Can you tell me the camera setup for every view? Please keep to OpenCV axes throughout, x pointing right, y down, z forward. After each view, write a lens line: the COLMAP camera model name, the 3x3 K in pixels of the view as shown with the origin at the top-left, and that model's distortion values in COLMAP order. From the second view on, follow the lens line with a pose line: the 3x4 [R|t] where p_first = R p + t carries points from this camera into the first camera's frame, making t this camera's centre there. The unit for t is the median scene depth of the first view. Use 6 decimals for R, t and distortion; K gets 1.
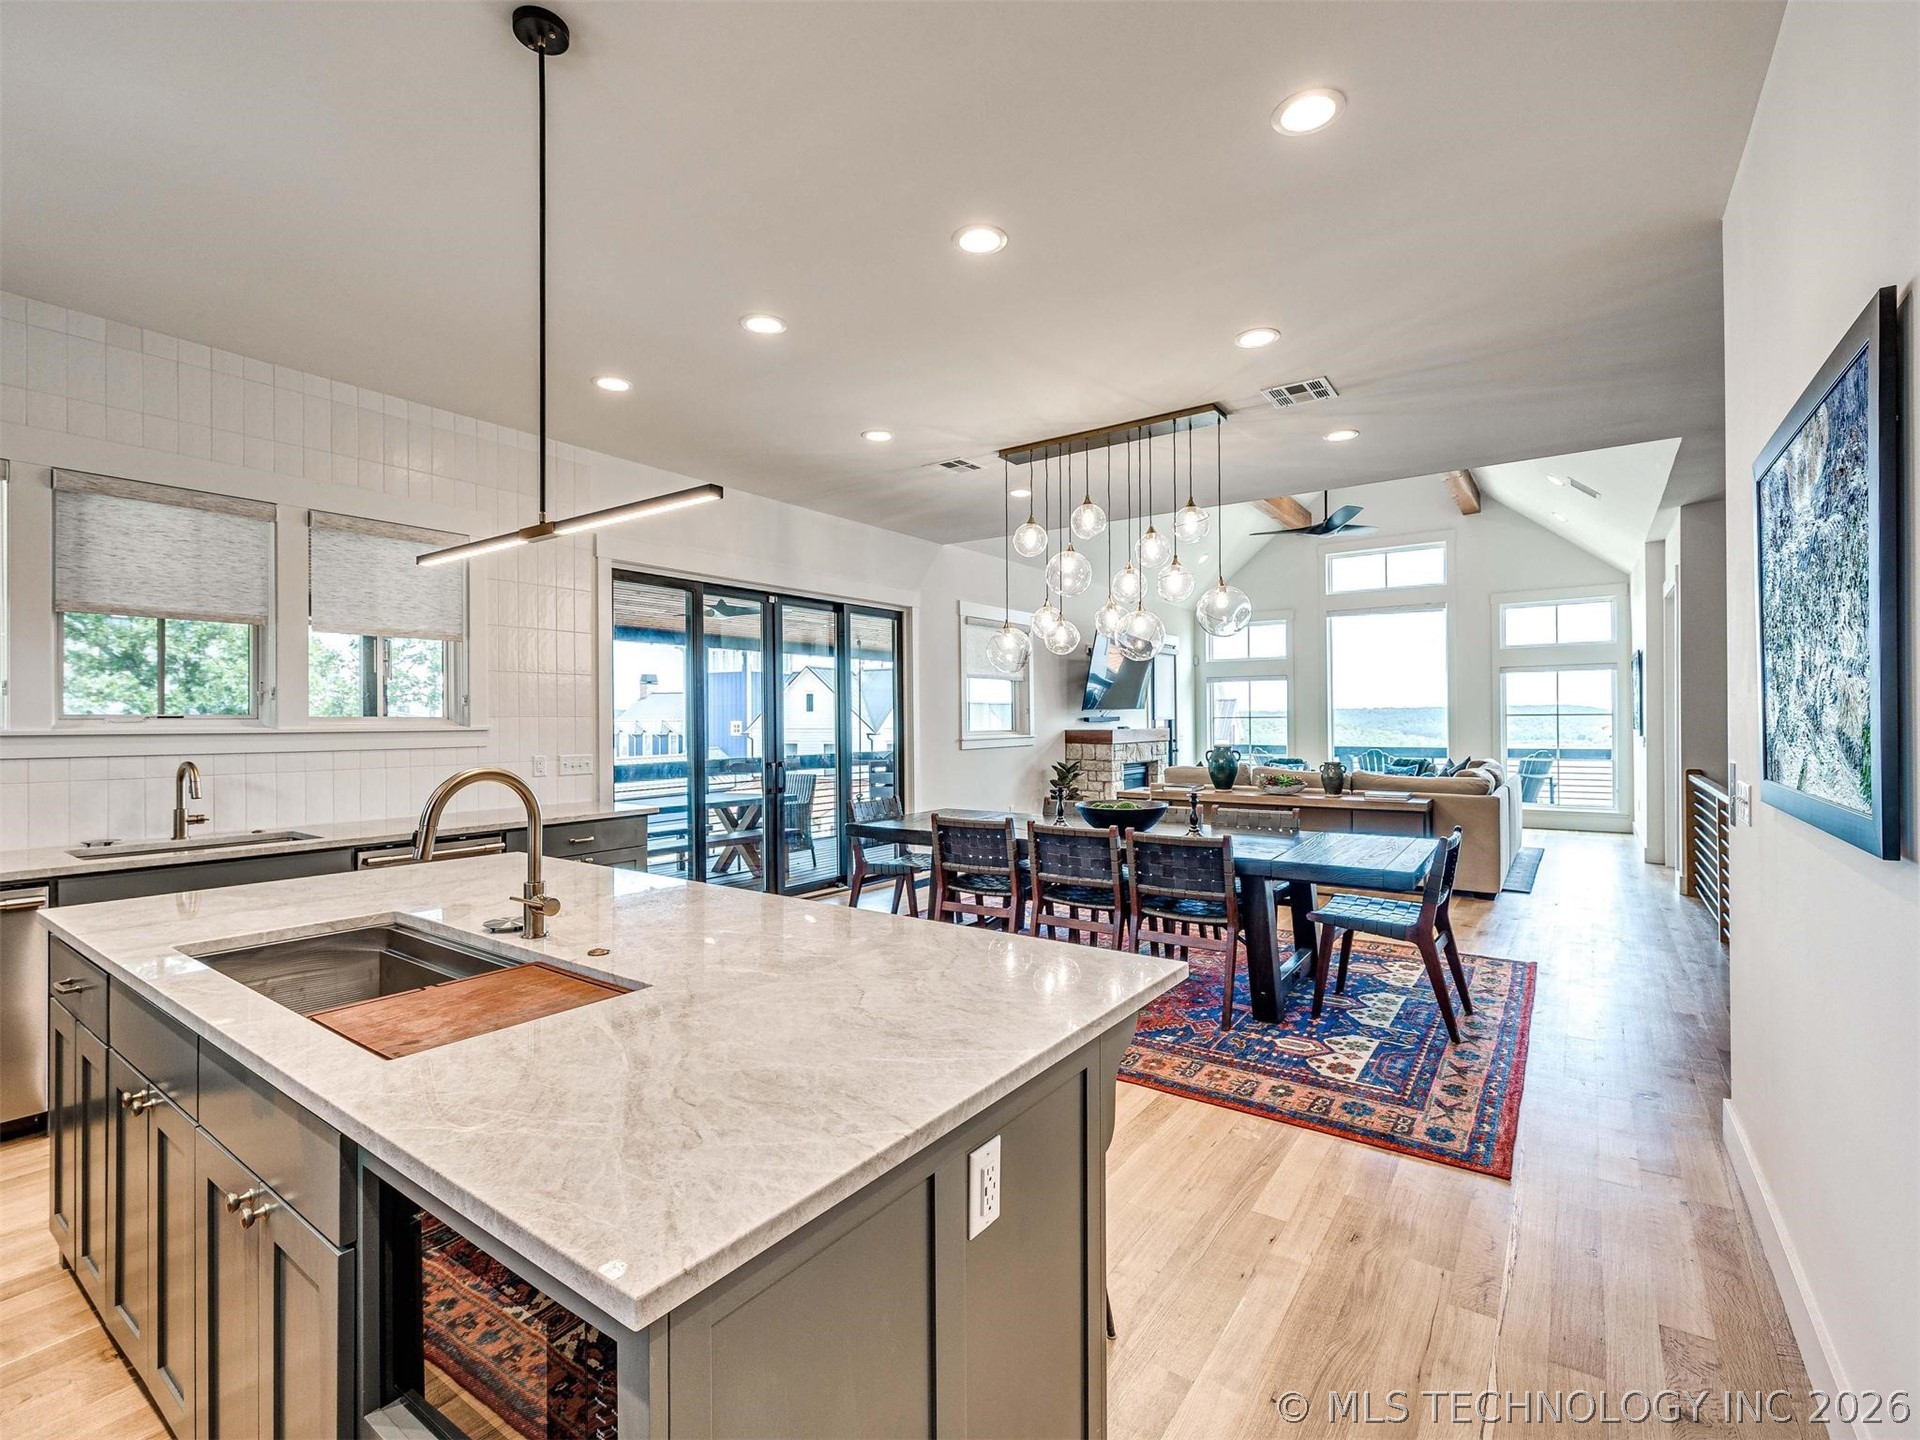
lens RADIAL K [[882.0, 0, 977.2], [0, 882.0, 712.8], [0, 0, 1]] dist [-0.009107, 0.002591]
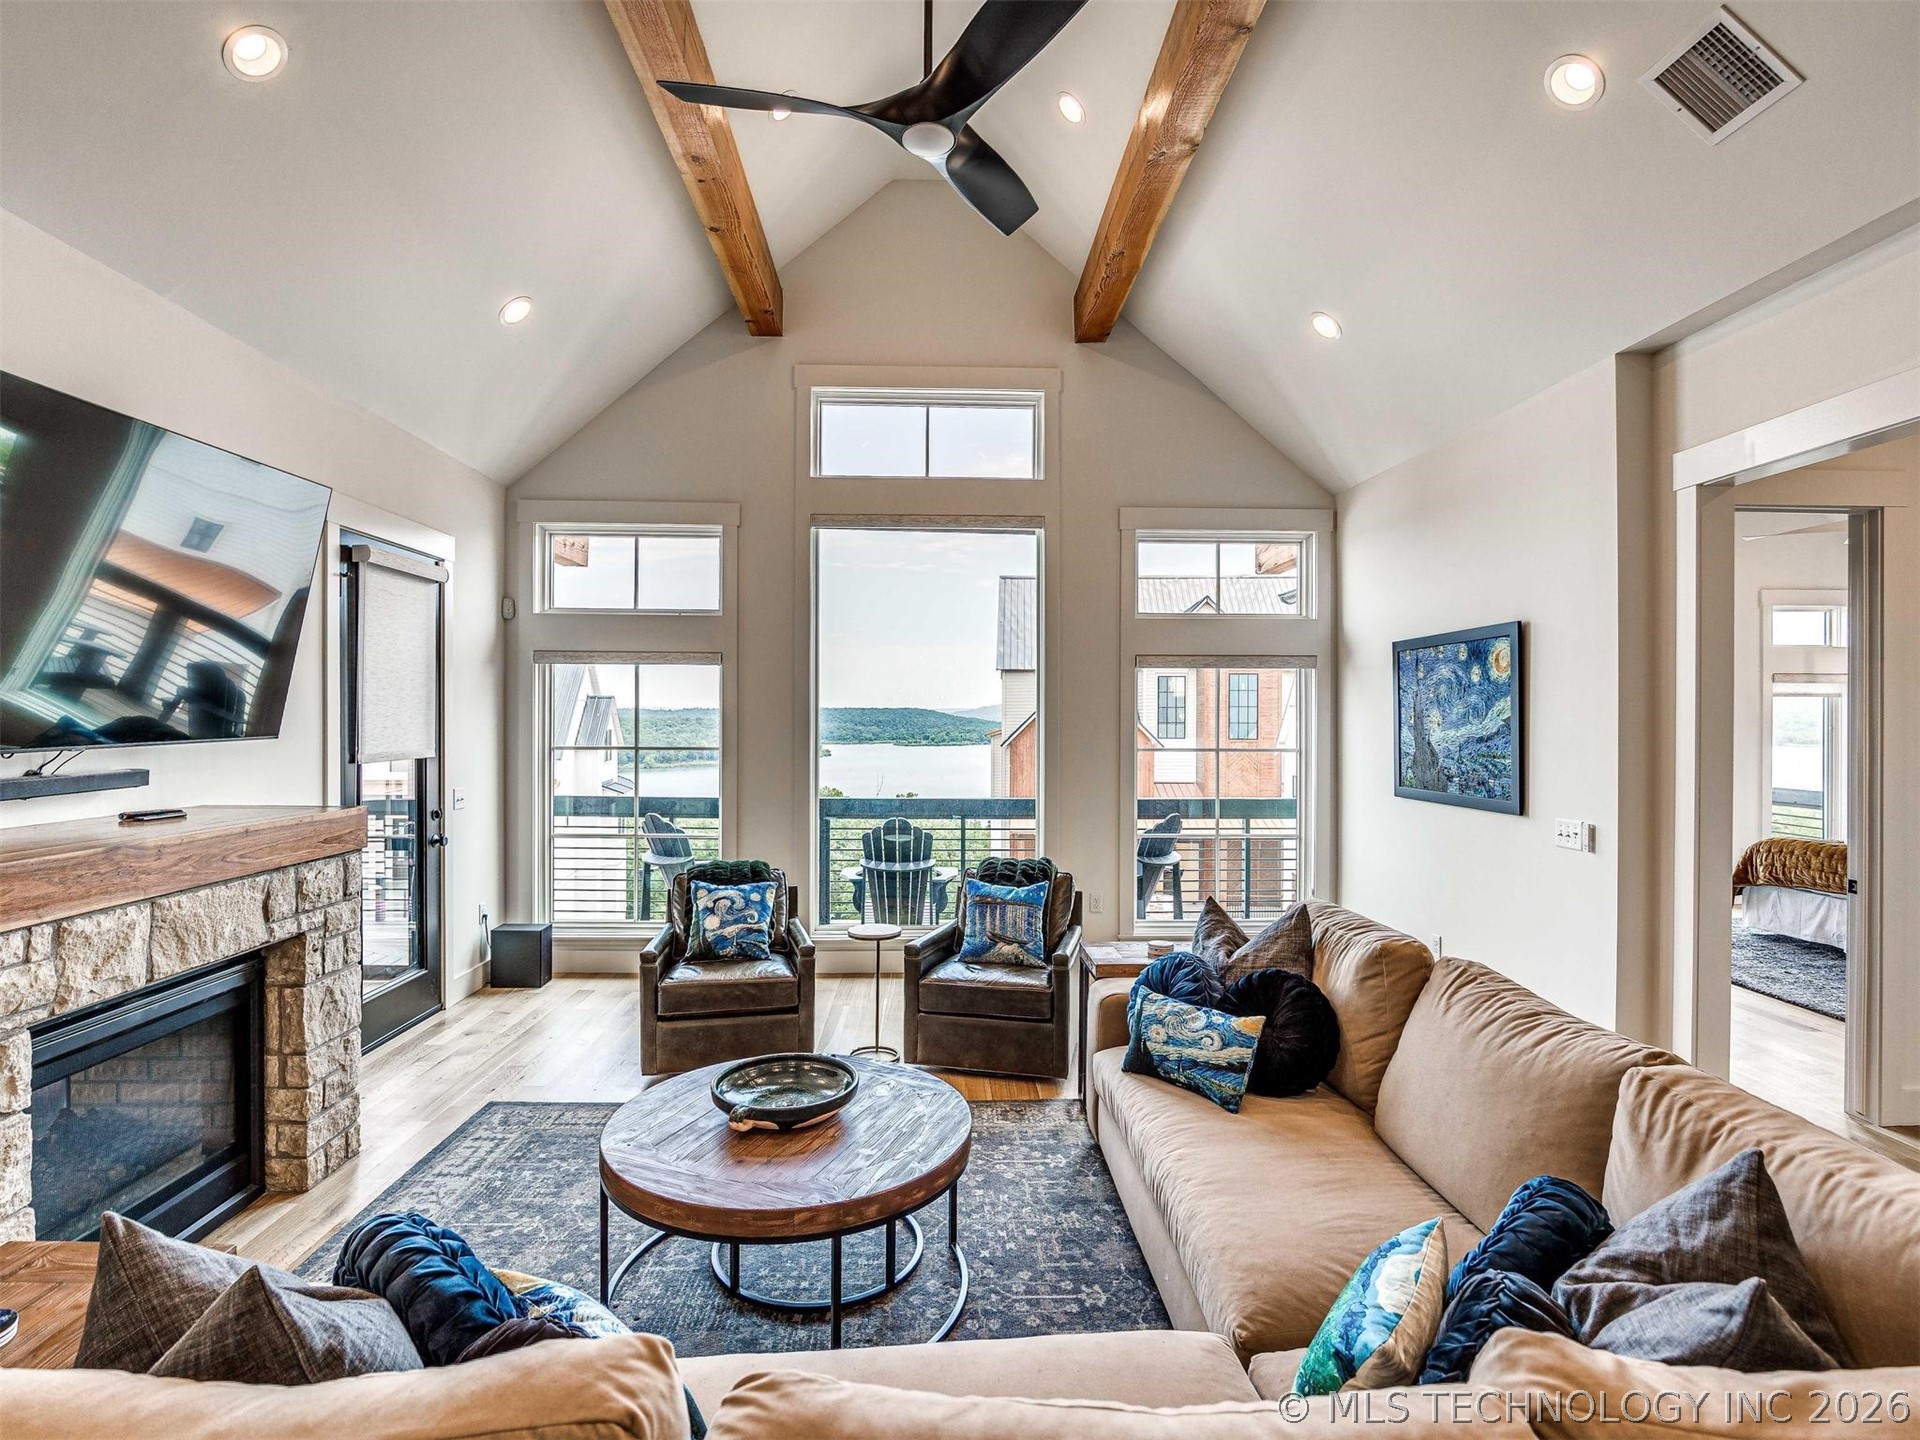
lens RADIAL K [[944.8, 0, 951.7], [0, 944.8, 725.8], [0, 0, 1]] dist [-0.023521, -0.000022]
pose [[0.805379, 0.003855, 0.592747, 0.410236], [-0.014312, 0.999814, 0.012943, -0.033657], [-0.592587, -0.018907, 0.805285, 1.377121]]
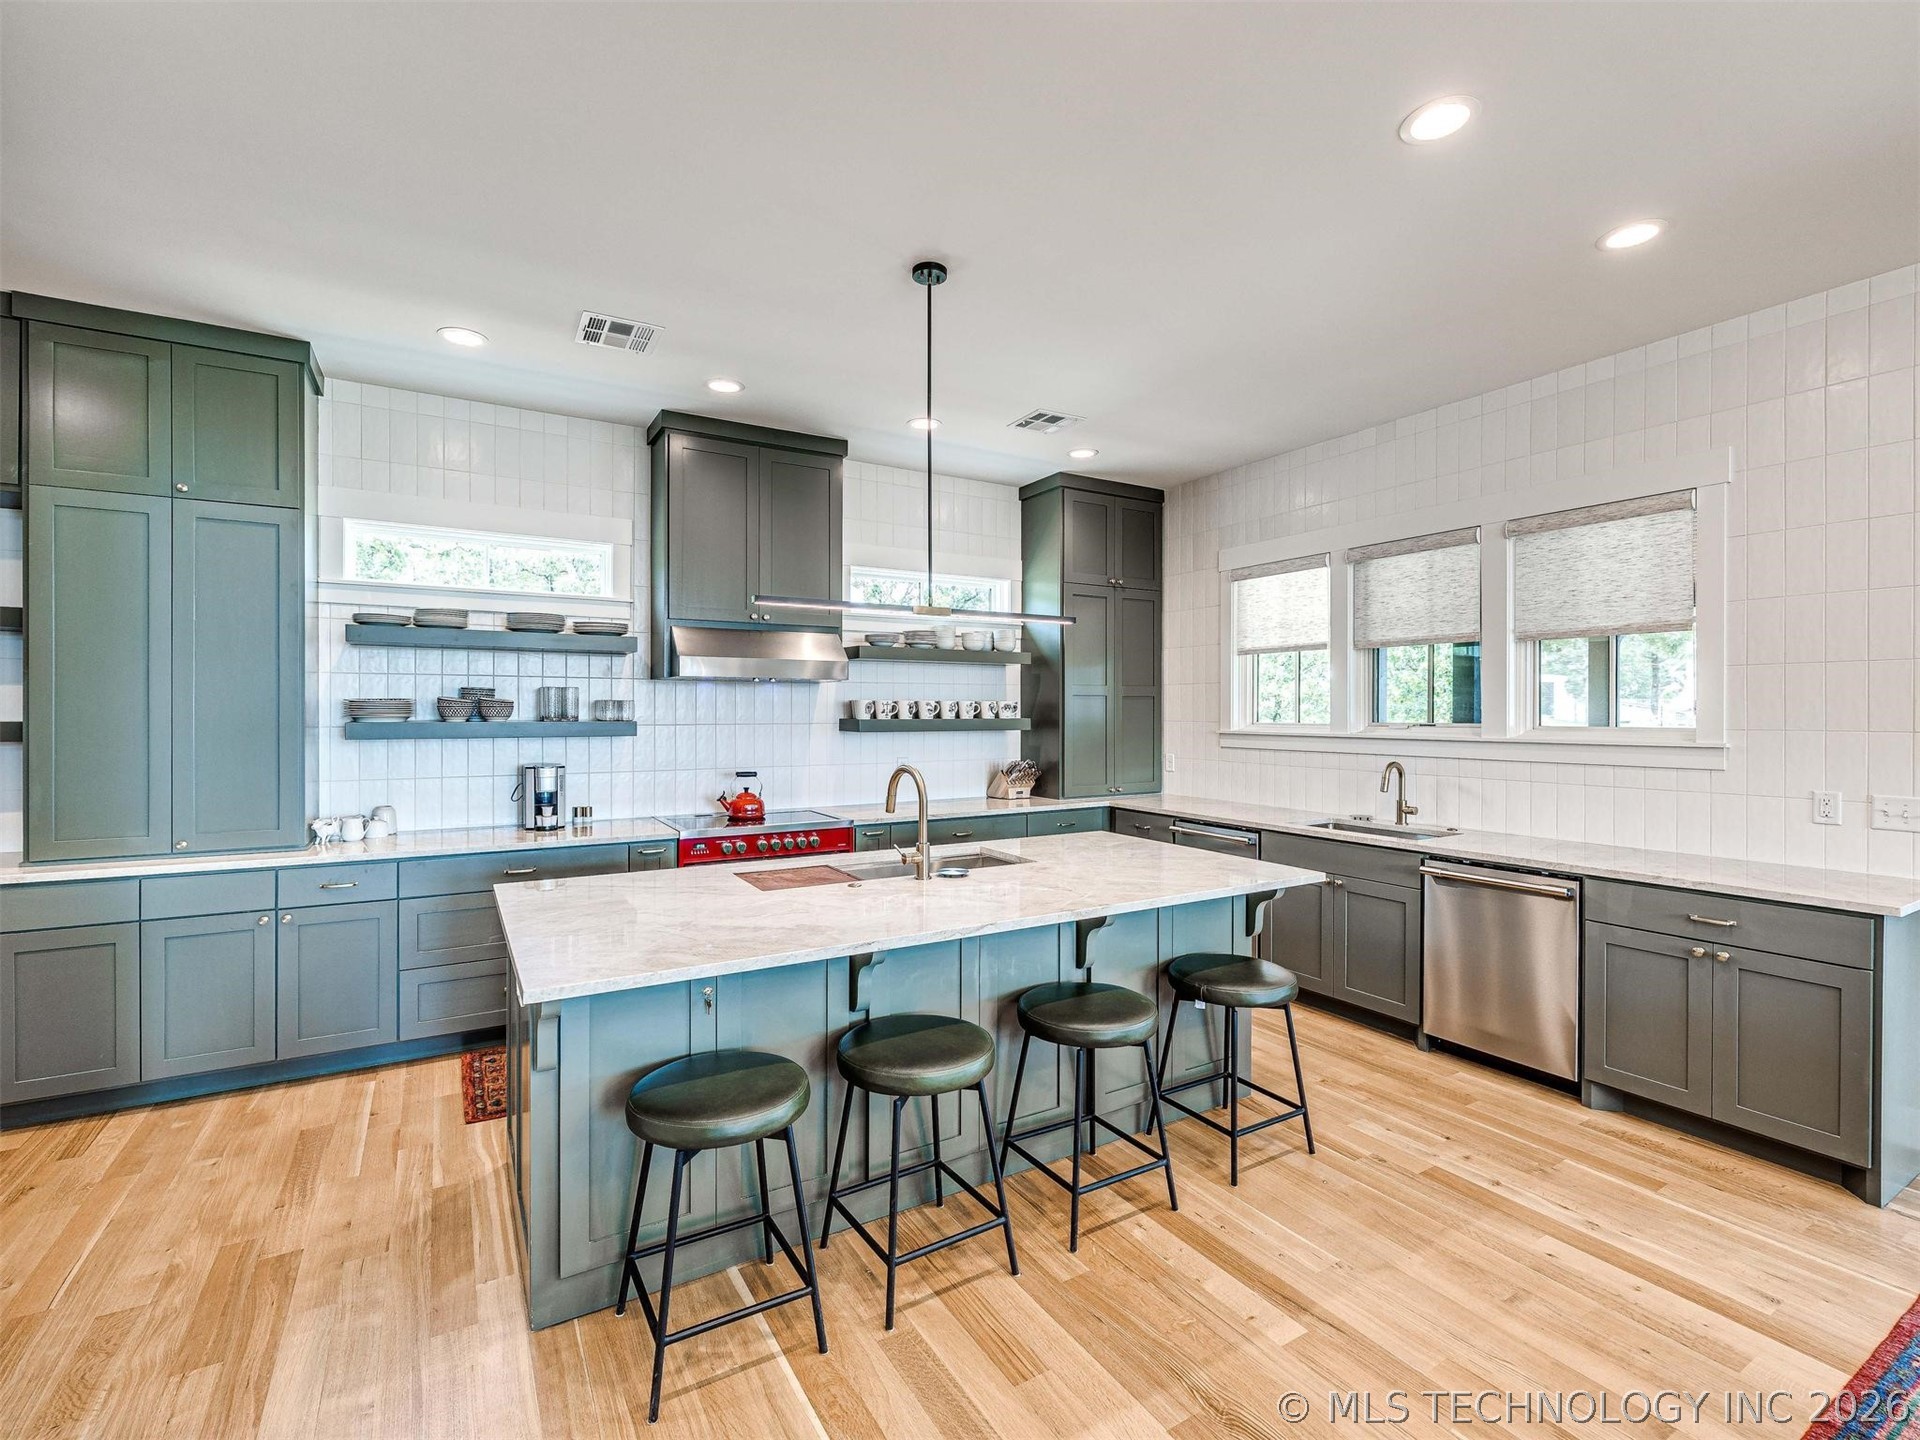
lens RADIAL K [[882.0, 0, 958.1], [0, 882.0, 715.8], [0, 0, 1]] dist [-0.009107, 0.002591]
pose [[-0.421078, 0.008125, -0.906988, 0.341824], [0.008383, 0.999952, 0.005066, -0.014337], [0.906986, -0.005470, -0.421126, 0.679782]]
